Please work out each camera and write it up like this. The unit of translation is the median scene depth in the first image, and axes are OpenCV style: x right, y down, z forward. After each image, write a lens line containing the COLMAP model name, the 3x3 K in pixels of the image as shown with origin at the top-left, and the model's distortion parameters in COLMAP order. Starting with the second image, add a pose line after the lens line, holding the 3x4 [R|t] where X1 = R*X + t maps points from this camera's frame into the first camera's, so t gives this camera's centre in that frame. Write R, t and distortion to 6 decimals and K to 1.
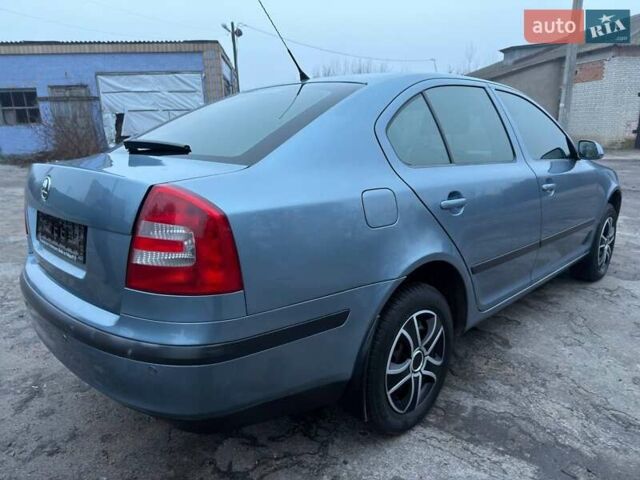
lens RADIAL K [[456.7, 0, 321.1], [0, 456.7, 242.2], [0, 0, 1]] dist [0.058313, -0.079804]
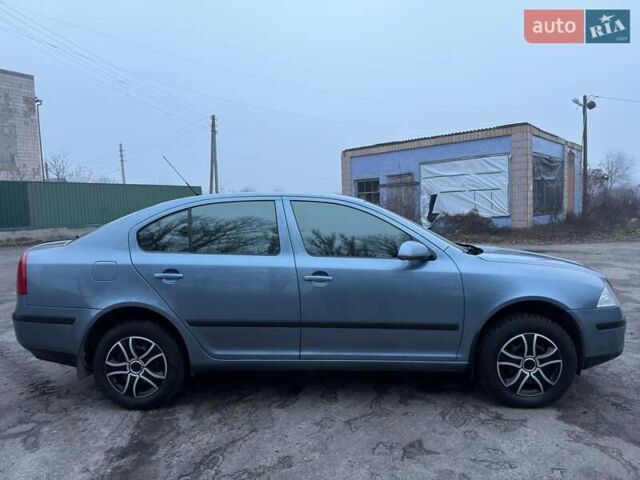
lens RADIAL K [[456.7, 0, 321.1], [0, 456.7, 242.2], [0, 0, 1]] dist [0.058313, -0.079804]
pose [[0.675860, 0.052858, -0.735133, 0.946194], [-0.164793, 0.983011, -0.080825, -0.082069], [0.718371, 0.175770, 0.673088, 0.139707]]
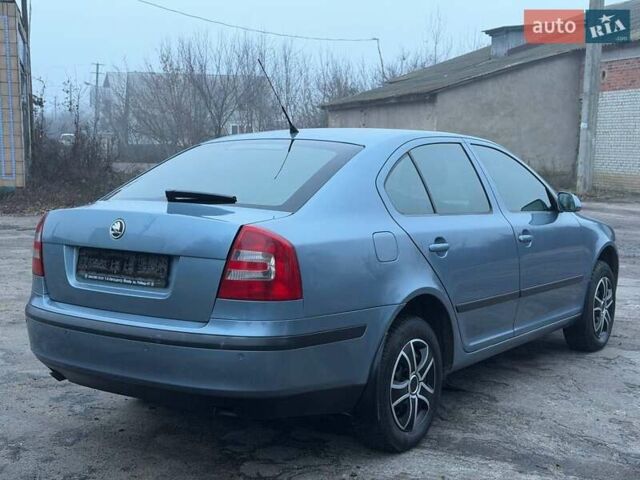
lens RADIAL K [[910.7, 0, 320.0], [0, 910.7, 240.0], [0, 0, 1]] dist [0.138300, 0.038731]
pose [[0.984505, 0.006889, 0.175223, -0.211535], [0.017993, 0.989986, -0.140016, 0.110288], [-0.174432, 0.140999, 0.974522, -0.615113]]
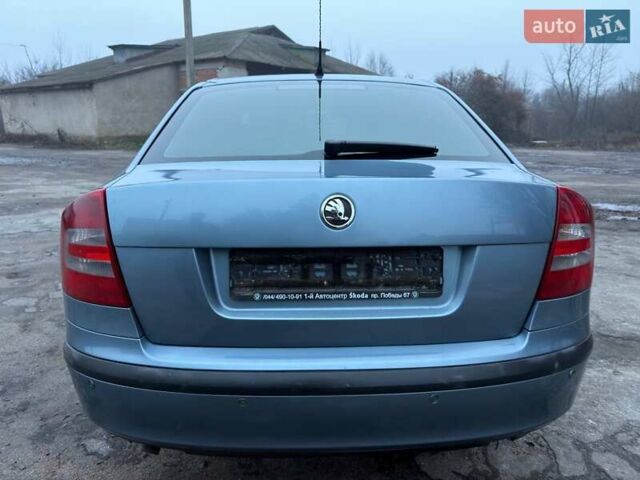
lens RADIAL K [[456.7, 0, 321.1], [0, 456.7, 242.2], [0, 0, 1]] dist [0.058313, -0.079804]
pose [[0.679197, -0.162729, 0.715689, -0.476536], [0.160642, 0.984428, 0.071382, -0.053739], [-0.716160, 0.066487, 0.694762, 0.232714]]
